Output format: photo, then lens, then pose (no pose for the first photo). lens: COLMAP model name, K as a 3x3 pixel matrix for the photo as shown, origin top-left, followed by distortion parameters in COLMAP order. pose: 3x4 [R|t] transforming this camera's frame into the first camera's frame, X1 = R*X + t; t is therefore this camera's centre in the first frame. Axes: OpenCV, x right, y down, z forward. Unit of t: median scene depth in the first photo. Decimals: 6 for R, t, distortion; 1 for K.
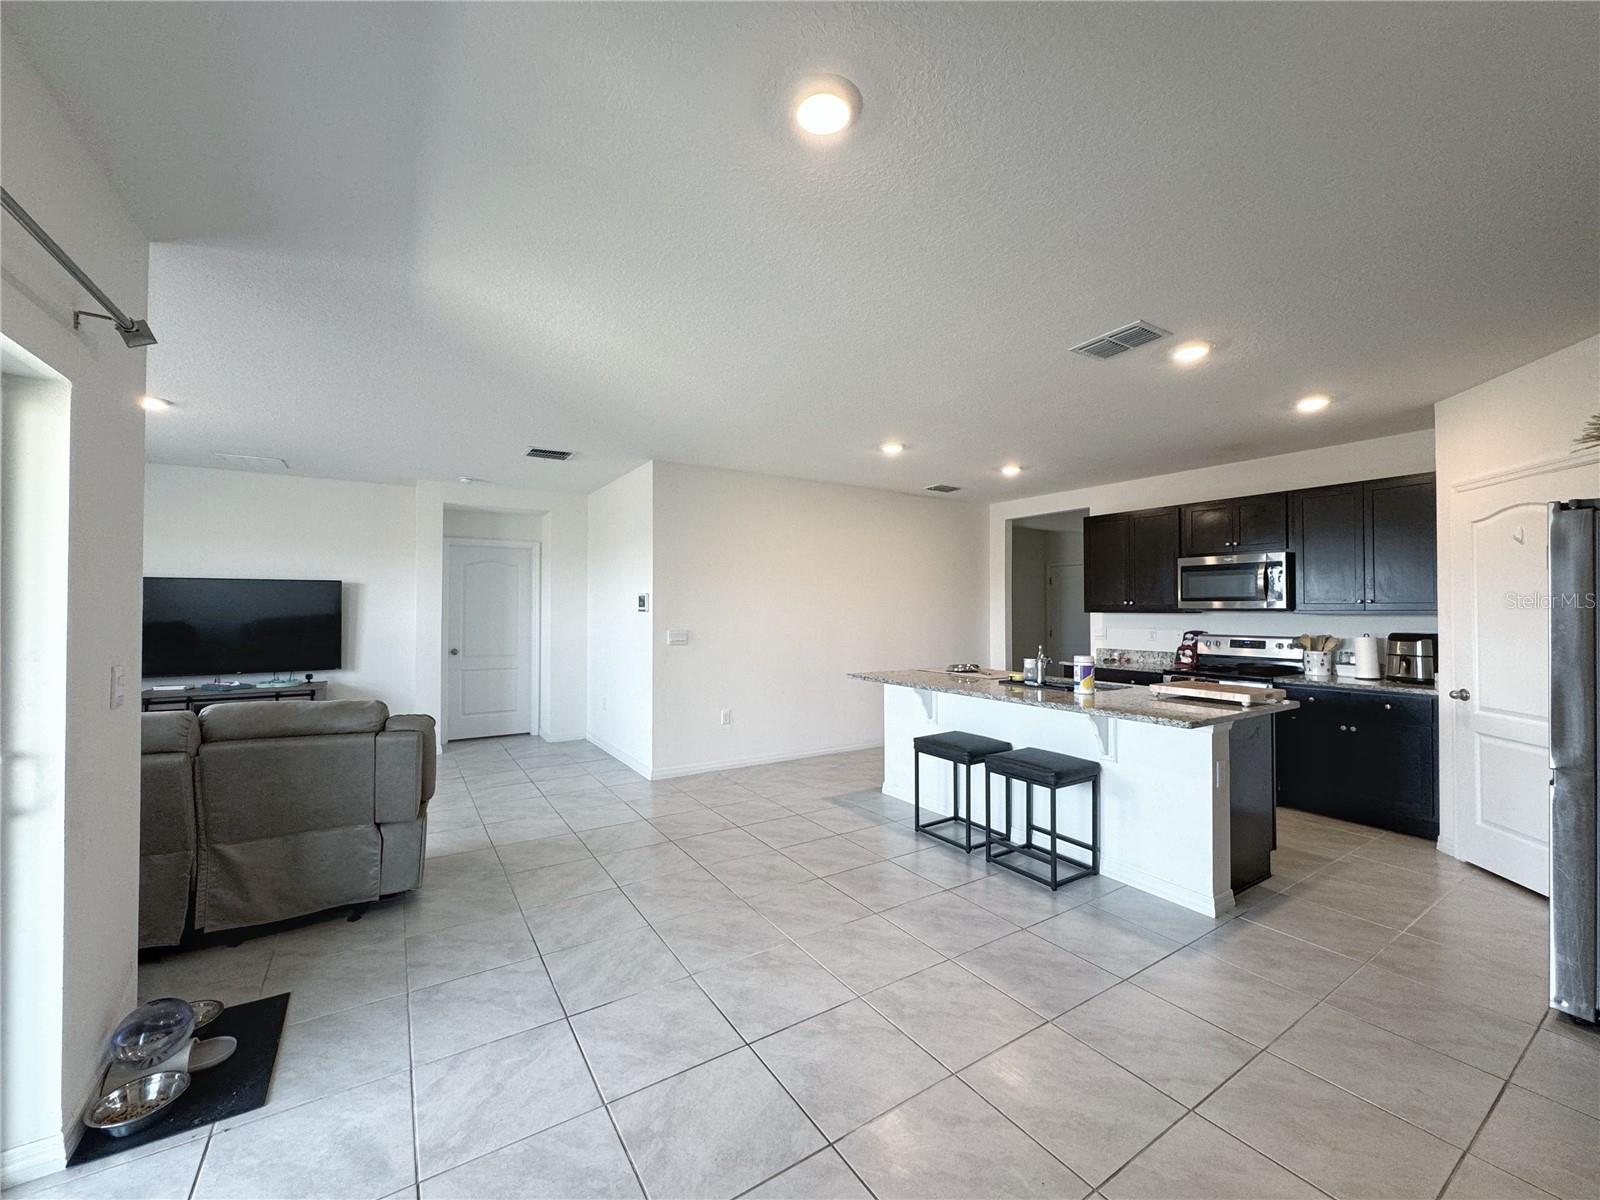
lens RADIAL K [[641.0, 0, 806.2], [0, 641.0, 595.3], [0, 0, 1]] dist [-0.001321, 0.000952]
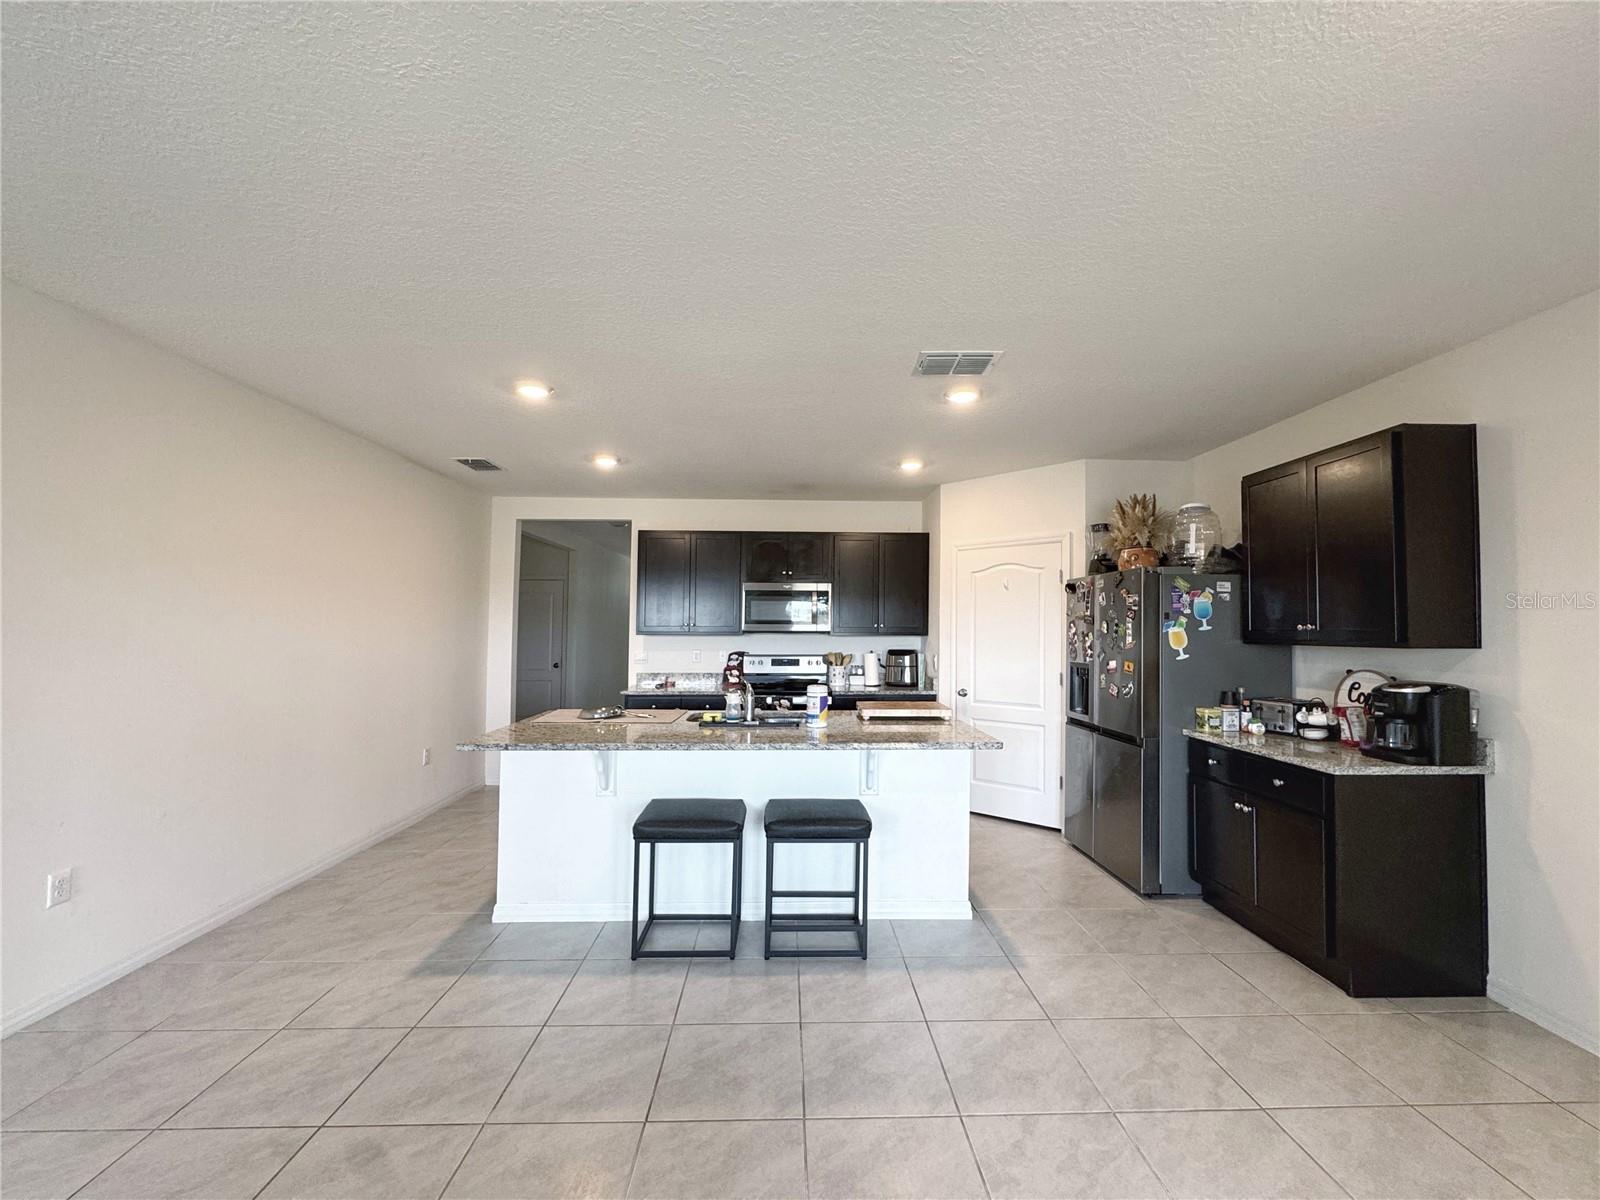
lens RADIAL K [[641.0, 0, 804.5], [0, 641.0, 601.6], [0, 0, 1]] dist [-0.001321, 0.000952]
pose [[0.520559, 0.036124, 0.853061, -0.276259], [-0.021268, 0.999343, -0.029341, 0.002265], [-0.853560, -0.002869, 0.520986, 0.411757]]
